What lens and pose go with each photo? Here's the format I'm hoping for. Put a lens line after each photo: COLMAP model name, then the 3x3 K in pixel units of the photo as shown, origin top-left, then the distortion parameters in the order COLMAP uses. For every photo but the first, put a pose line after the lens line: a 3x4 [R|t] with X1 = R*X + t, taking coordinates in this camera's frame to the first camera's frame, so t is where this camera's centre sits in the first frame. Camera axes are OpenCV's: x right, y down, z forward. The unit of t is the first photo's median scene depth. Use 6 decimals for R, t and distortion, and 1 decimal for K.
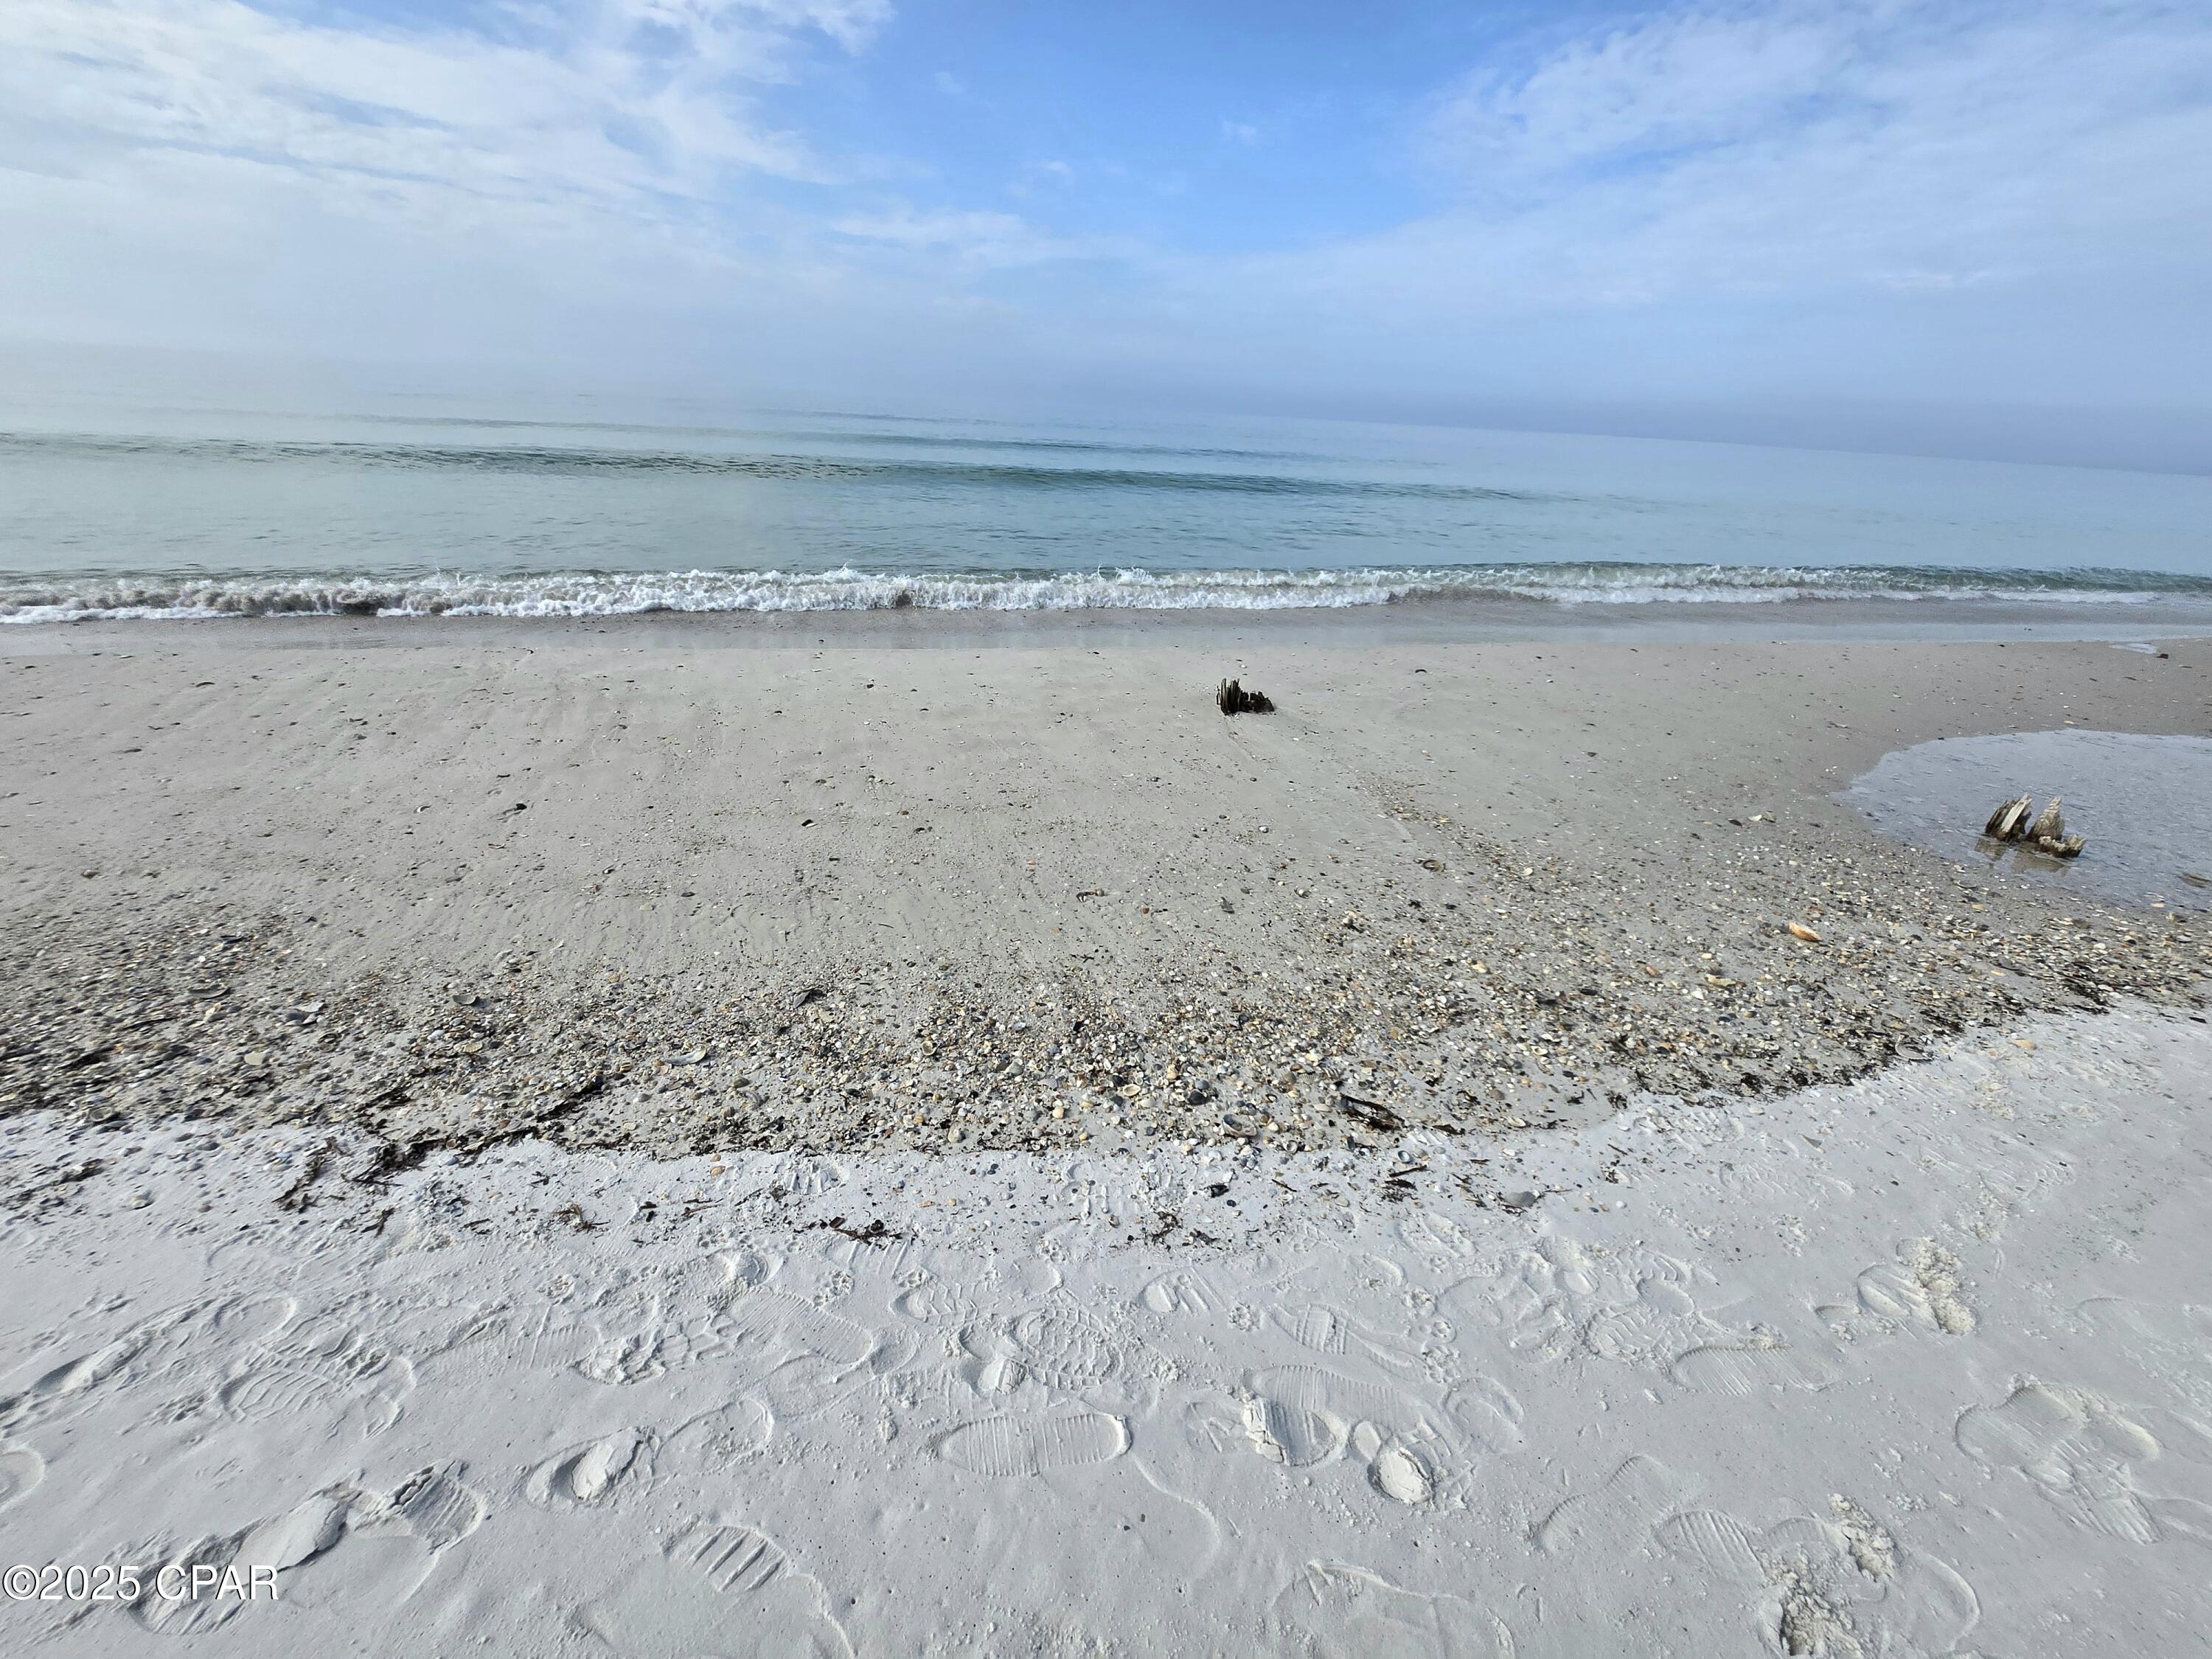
lens RADIAL K [[877.8, 0, 1100.2], [0, 877.8, 829.7], [0, 0, 1]] dist [0.007327, -0.004450]
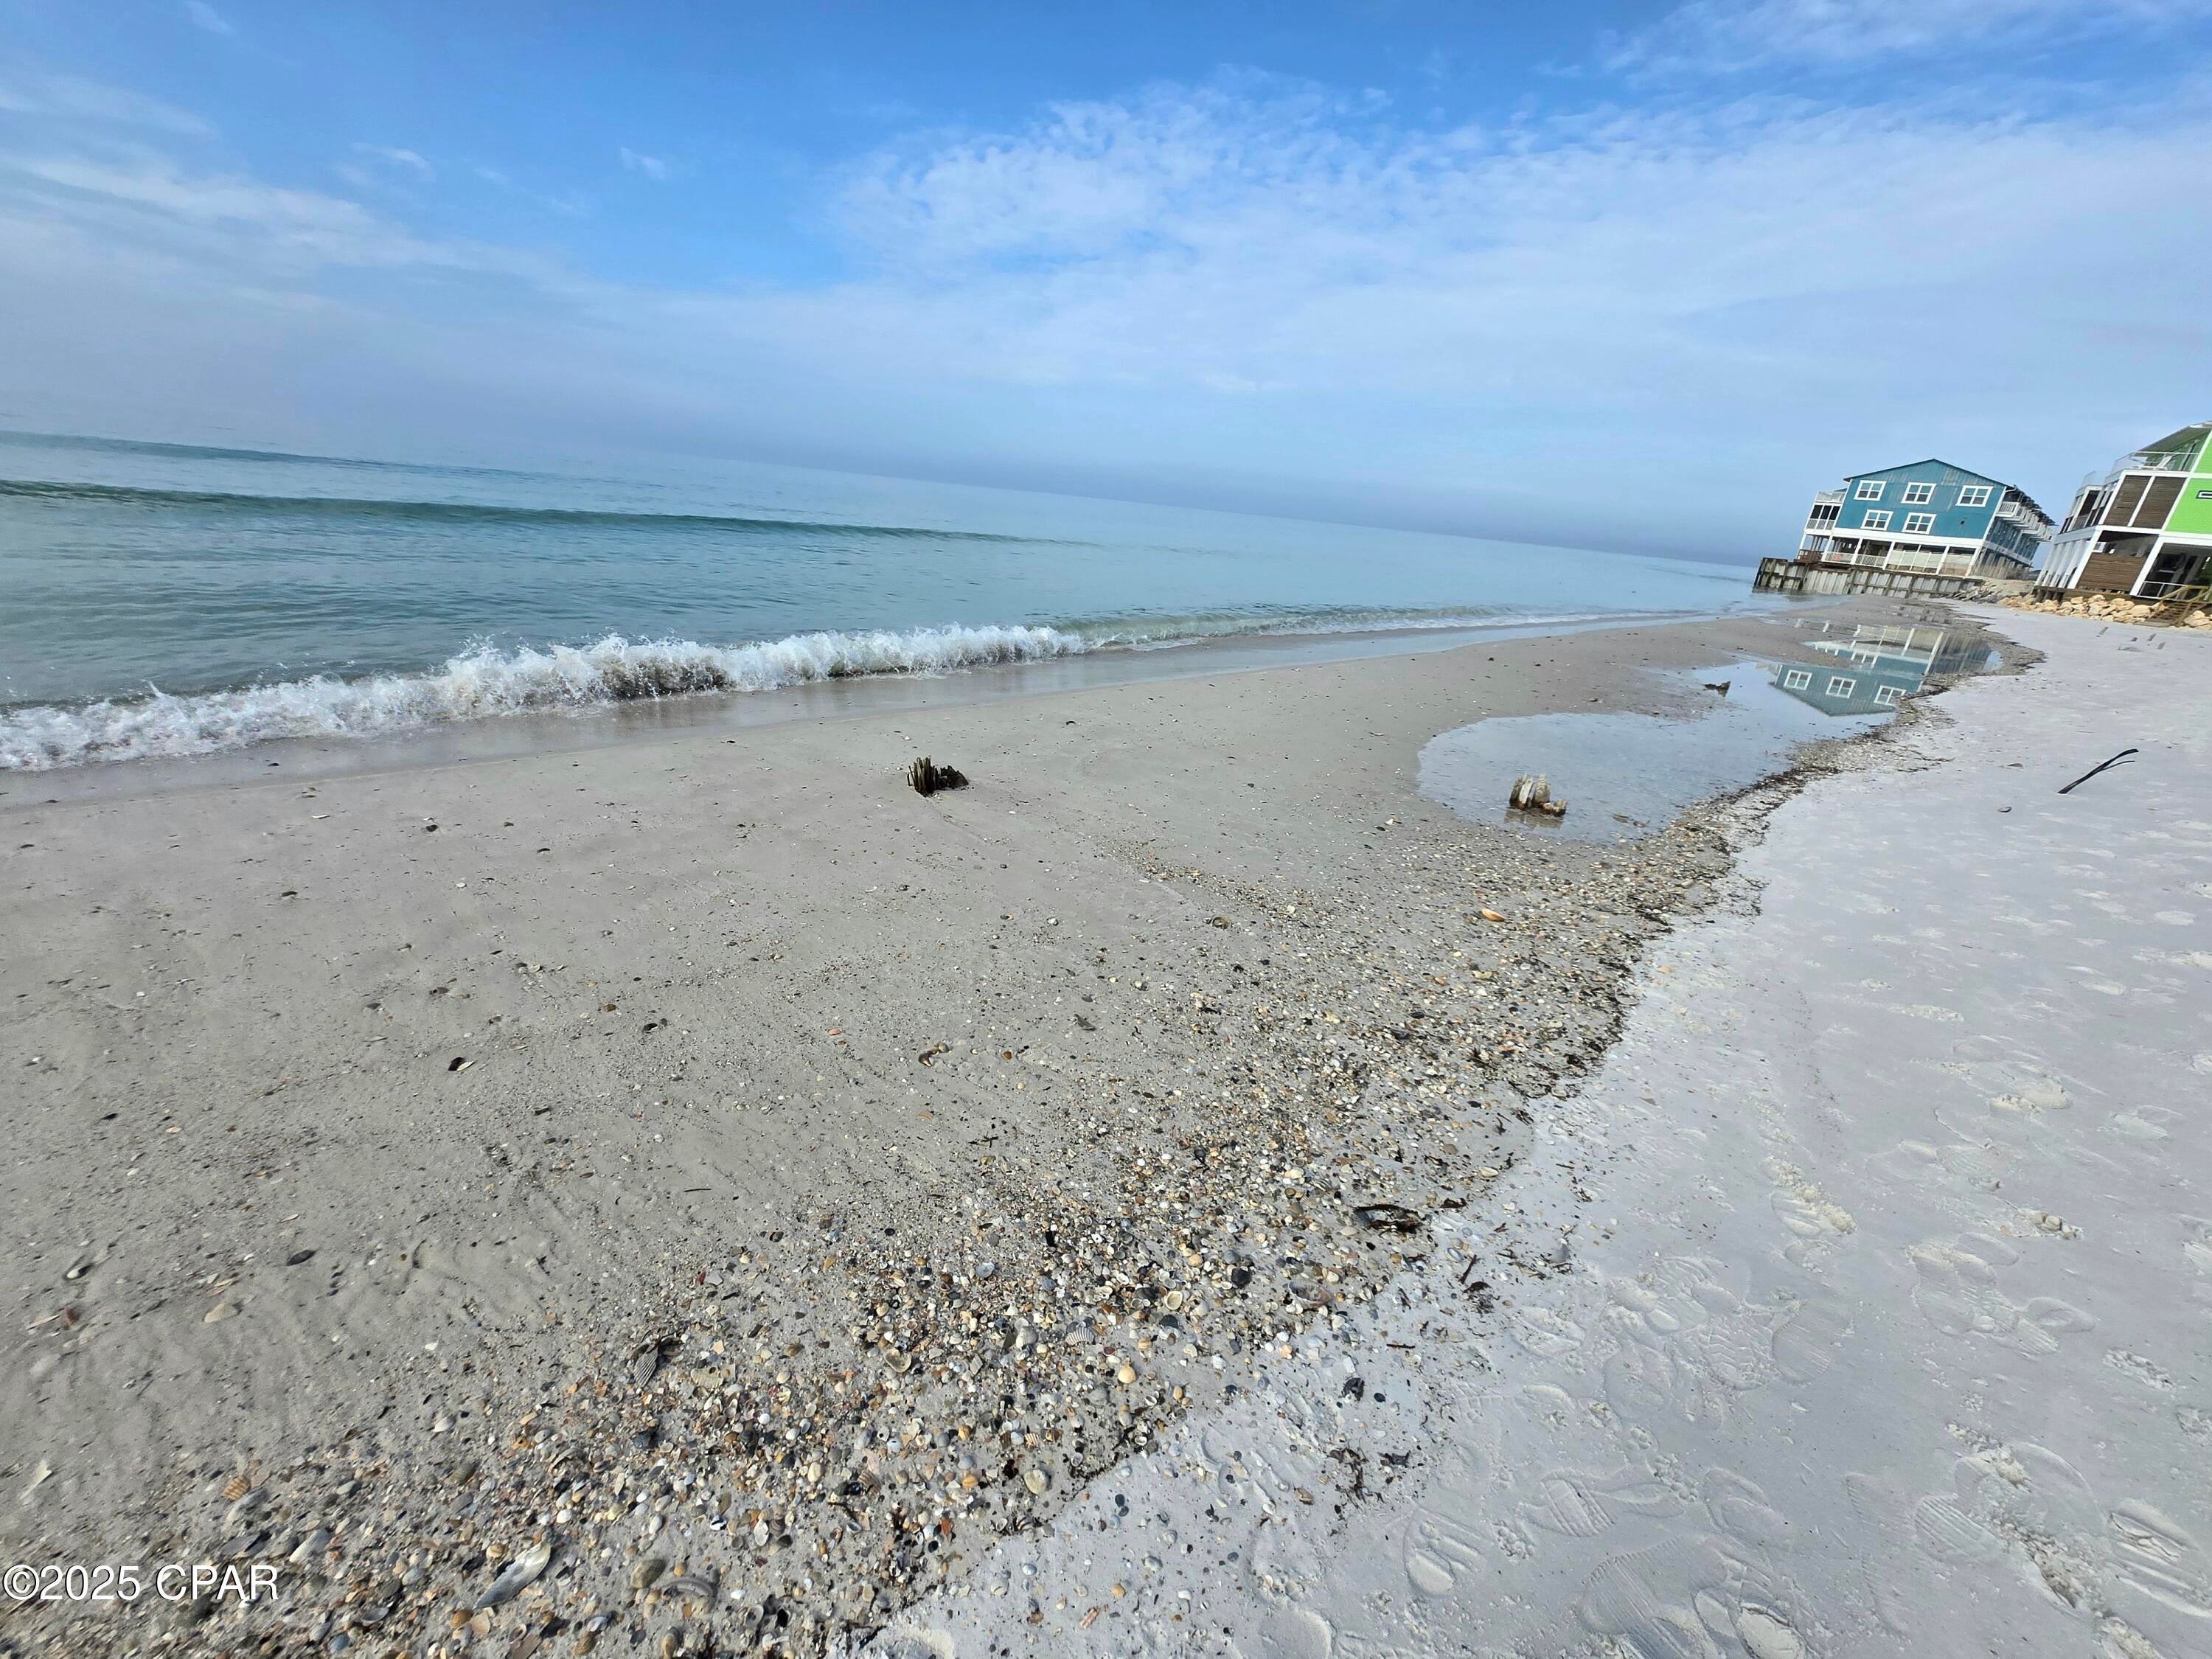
lens RADIAL K [[877.8, 0, 1100.2], [0, 877.8, 829.7], [0, 0, 1]] dist [0.007327, -0.004450]
pose [[0.851132, -0.162394, 0.499202, -0.321317], [0.185390, 0.982659, 0.003579, -0.133073], [-0.491127, 0.089501, 0.866478, 0.255279]]
